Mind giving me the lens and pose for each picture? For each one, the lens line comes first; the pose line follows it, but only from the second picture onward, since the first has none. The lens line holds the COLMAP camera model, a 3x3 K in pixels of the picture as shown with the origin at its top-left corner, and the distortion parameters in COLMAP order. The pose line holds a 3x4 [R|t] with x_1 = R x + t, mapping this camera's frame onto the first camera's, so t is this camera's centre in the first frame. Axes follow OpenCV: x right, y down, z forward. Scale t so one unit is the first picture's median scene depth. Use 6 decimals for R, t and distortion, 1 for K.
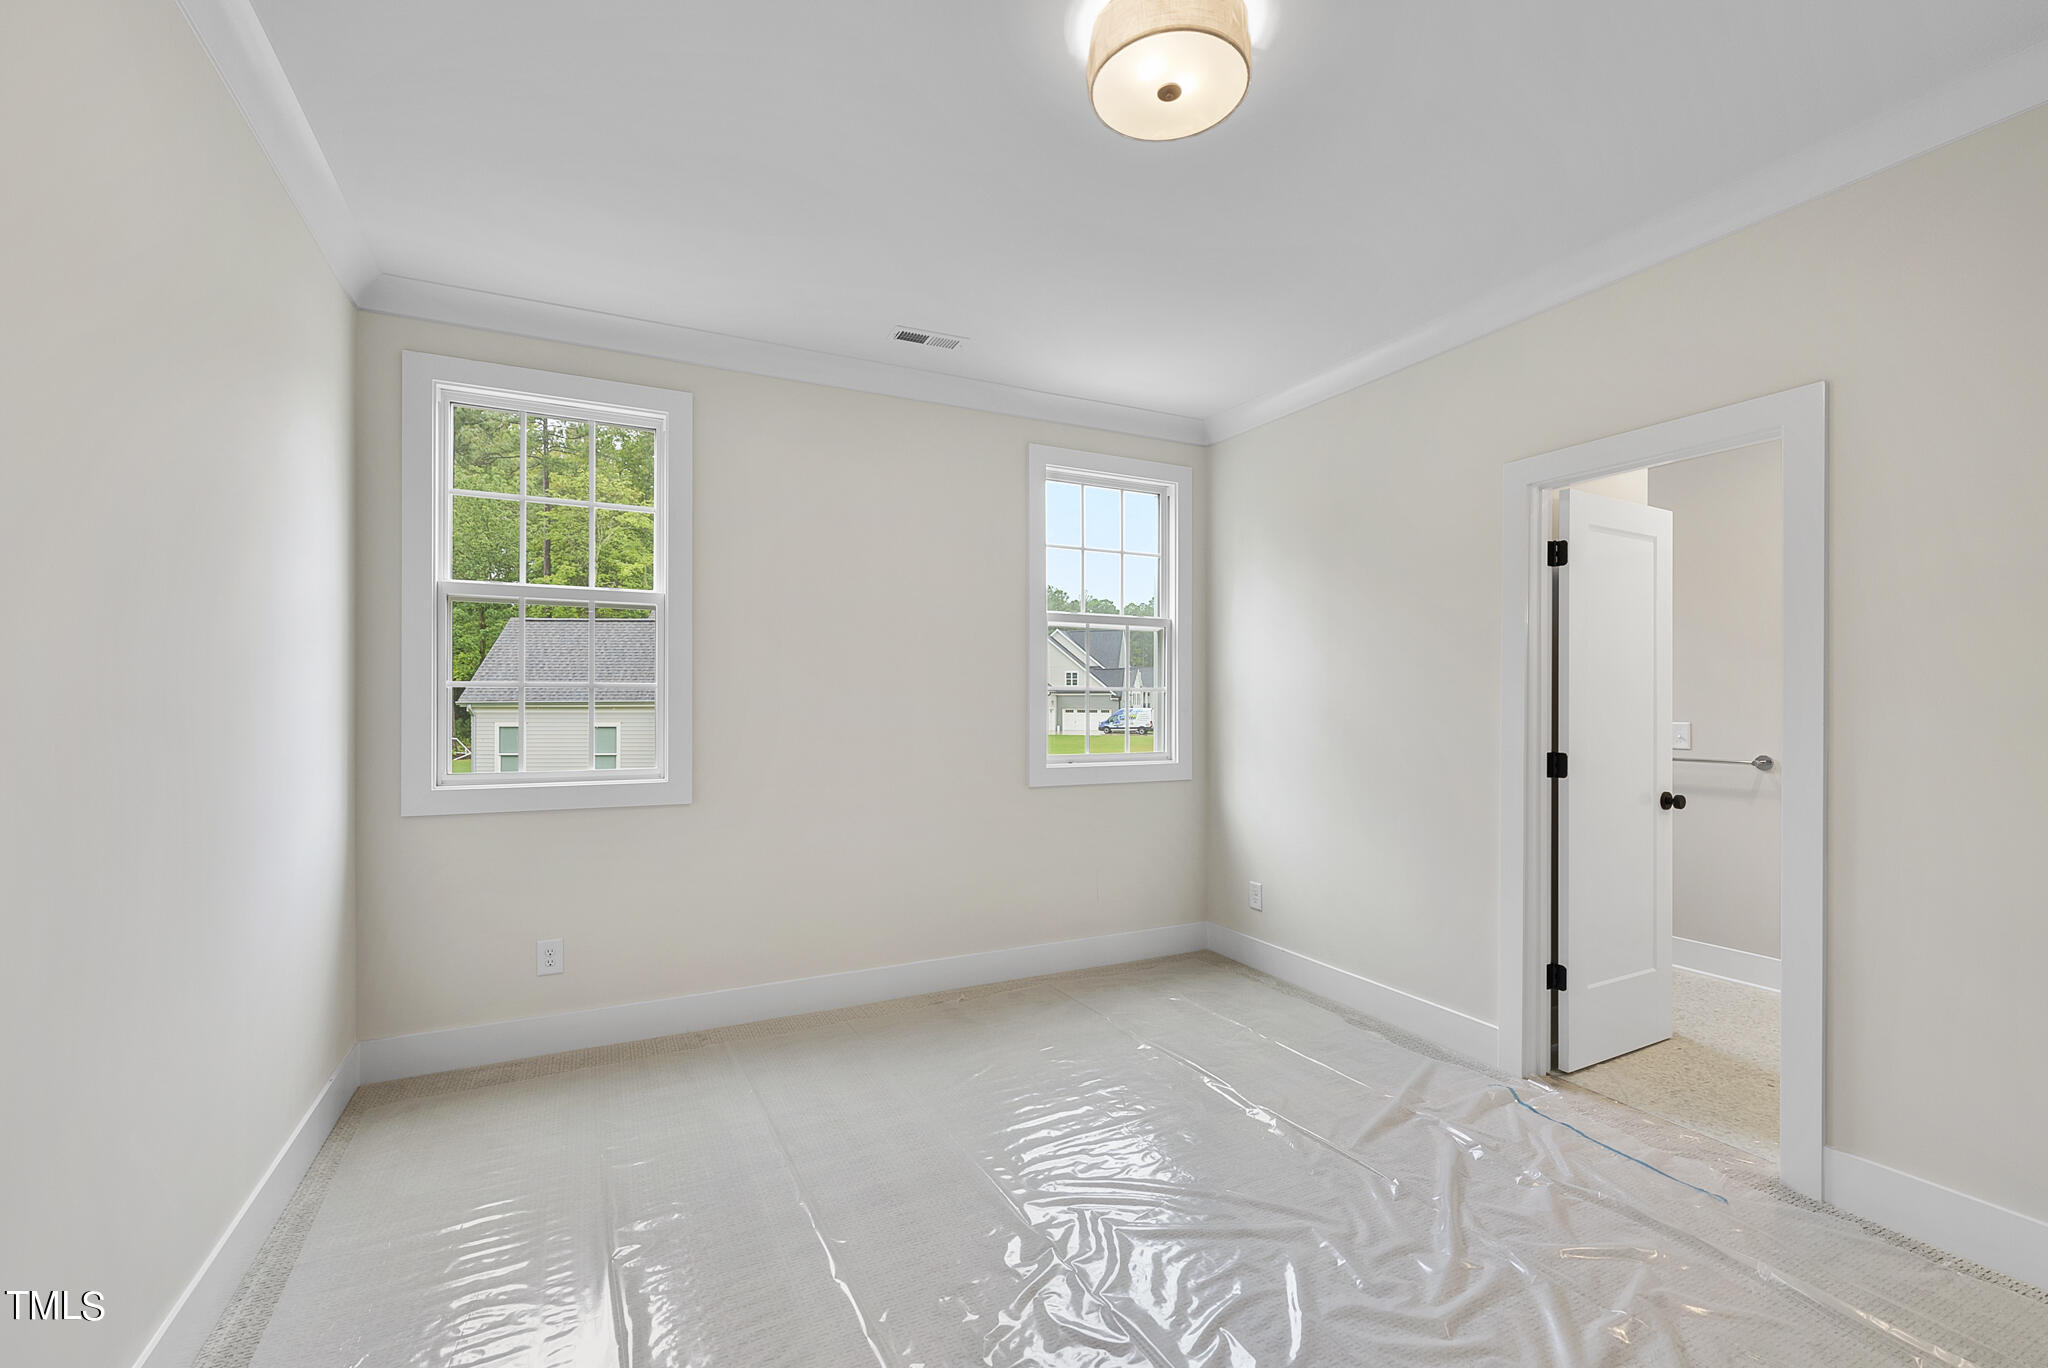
lens RADIAL K [[870.8, 0, 1019.8], [0, 870.8, 683.6], [0, 0, 1]] dist [0.002249, 0.000254]
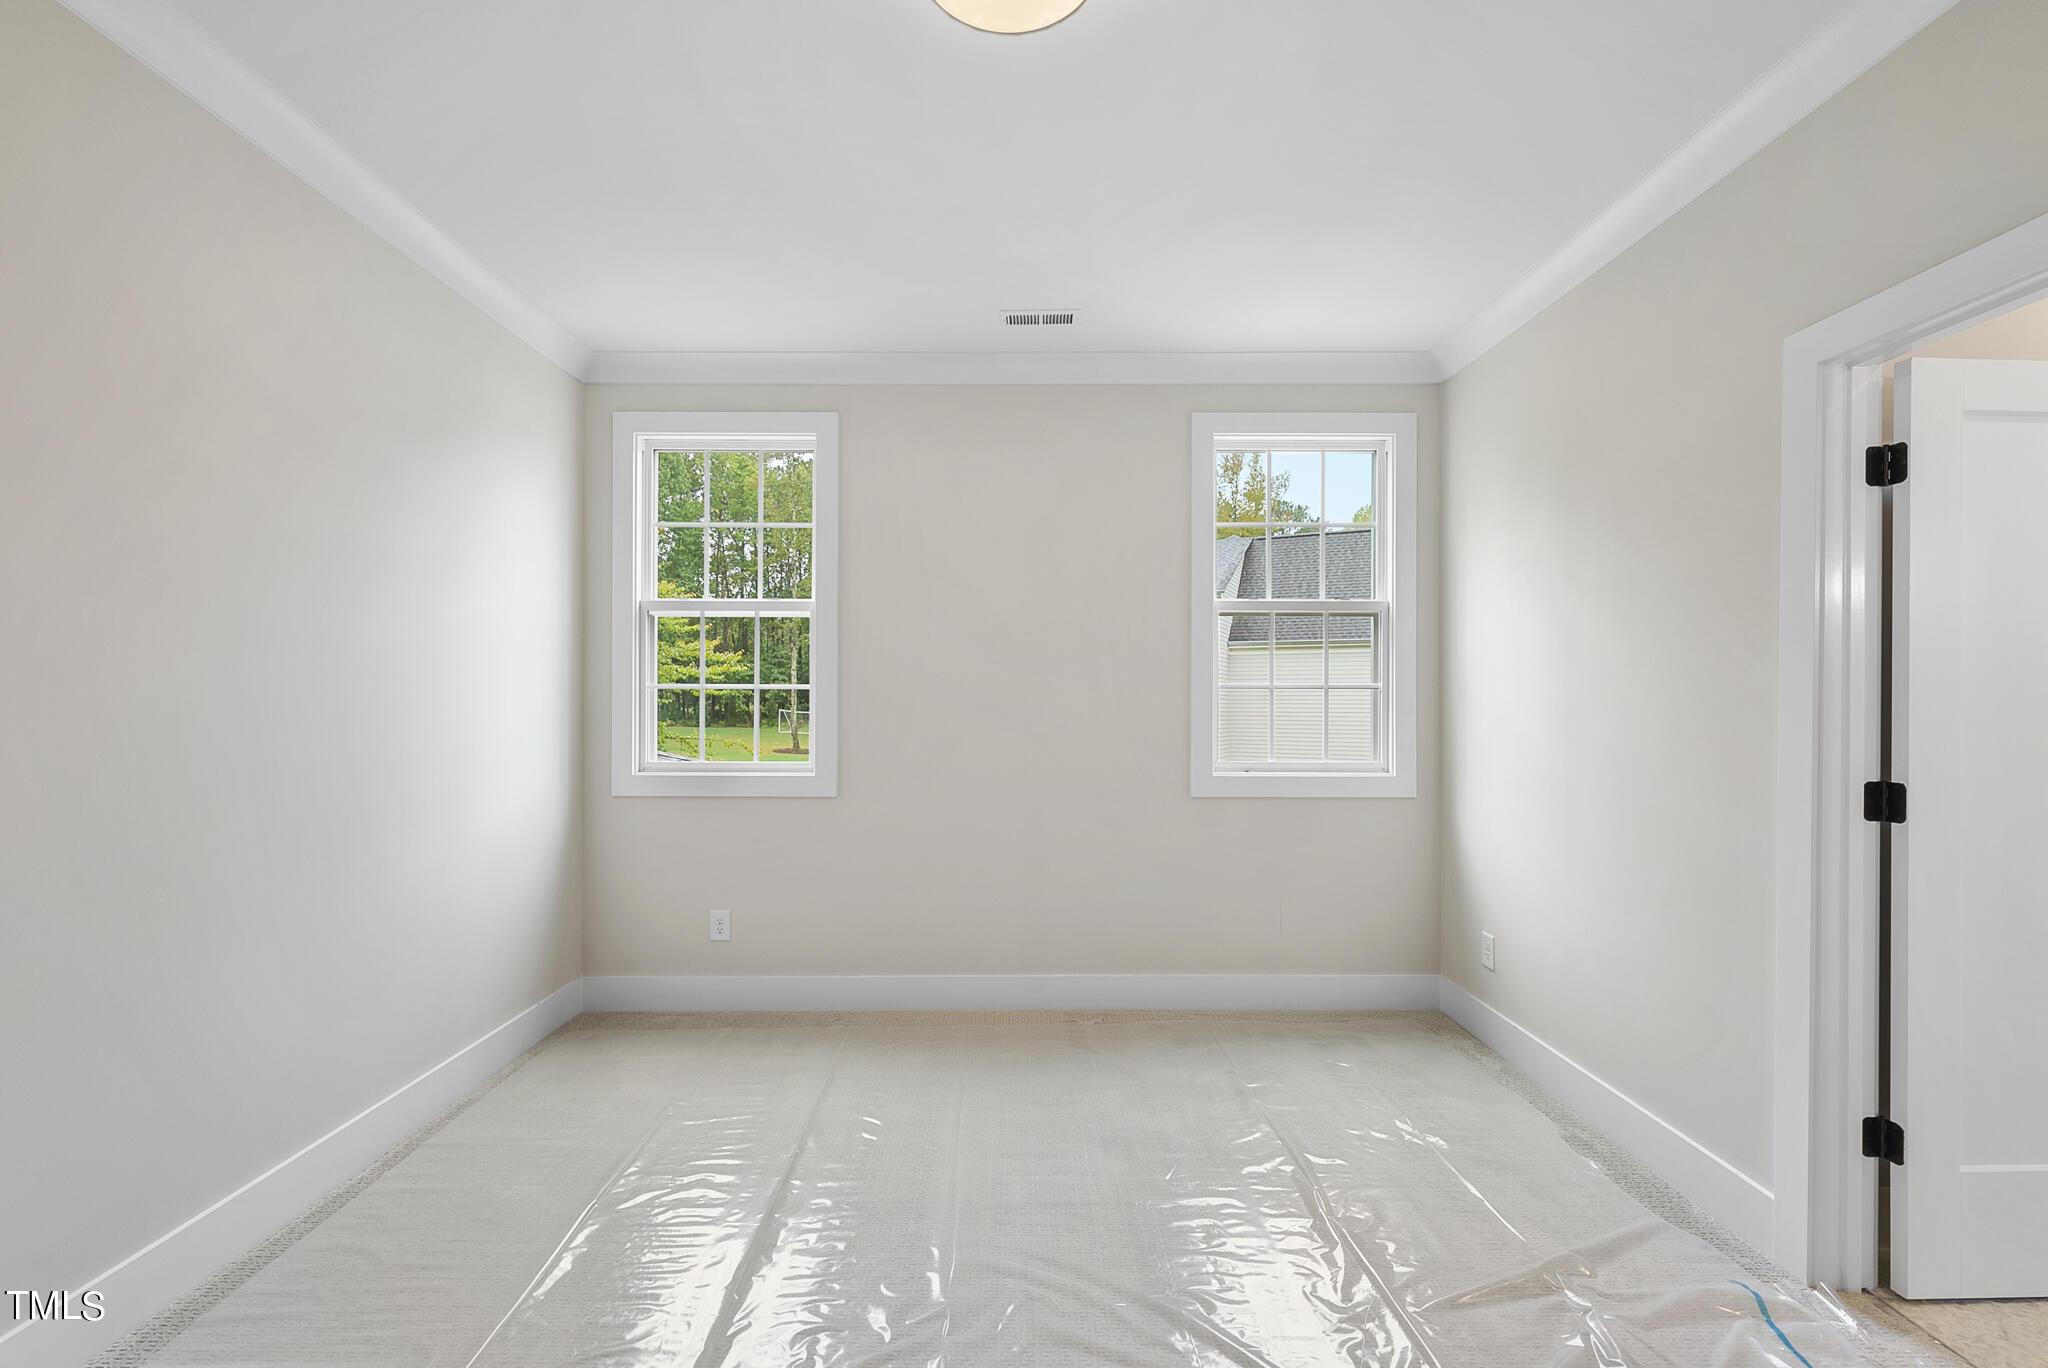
lens RADIAL K [[870.8, 0, 1030.0], [0, 870.8, 685.6], [0, 0, 1]] dist [0.002249, 0.000254]
pose [[0.897239, -0.007961, -0.441473, 0.337950], [0.008614, 0.999963, -0.000525, 0.004514], [0.441461, -0.003331, 0.897274, 0.162788]]
